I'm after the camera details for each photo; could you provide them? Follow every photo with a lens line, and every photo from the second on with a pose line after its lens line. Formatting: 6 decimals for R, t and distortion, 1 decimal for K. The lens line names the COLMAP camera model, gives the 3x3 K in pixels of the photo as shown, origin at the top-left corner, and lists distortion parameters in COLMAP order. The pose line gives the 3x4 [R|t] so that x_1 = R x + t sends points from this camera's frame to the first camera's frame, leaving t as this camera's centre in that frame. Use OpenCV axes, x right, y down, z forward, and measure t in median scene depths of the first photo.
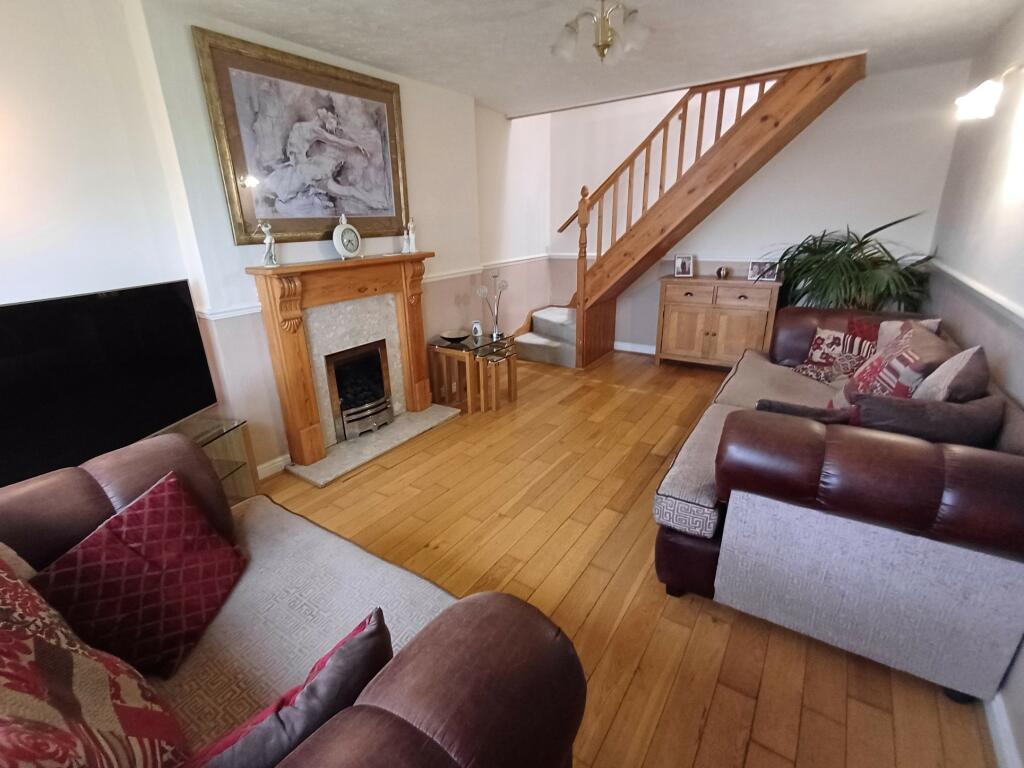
lens RADIAL K [[466.5, 0, 506.6], [0, 466.5, 378.0], [0, 0, 1]] dist [0.000833, 0.000140]
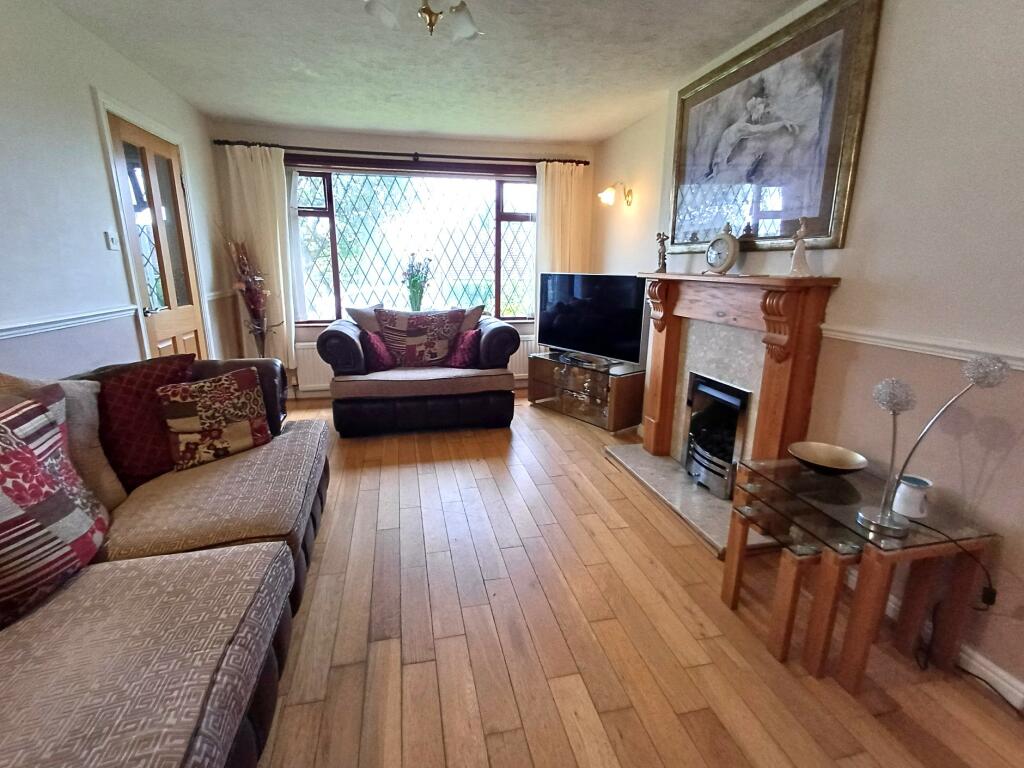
lens RADIAL K [[497.3, 0, 507.0], [0, 497.3, 390.4], [0, 0, 1]] dist [-0.002003, -0.000727]
pose [[-0.691714, 0.202364, -0.693239, 0.631945], [-0.216133, 0.857929, 0.466096, -0.439282], [0.689071, 0.472236, -0.549704, 1.414570]]
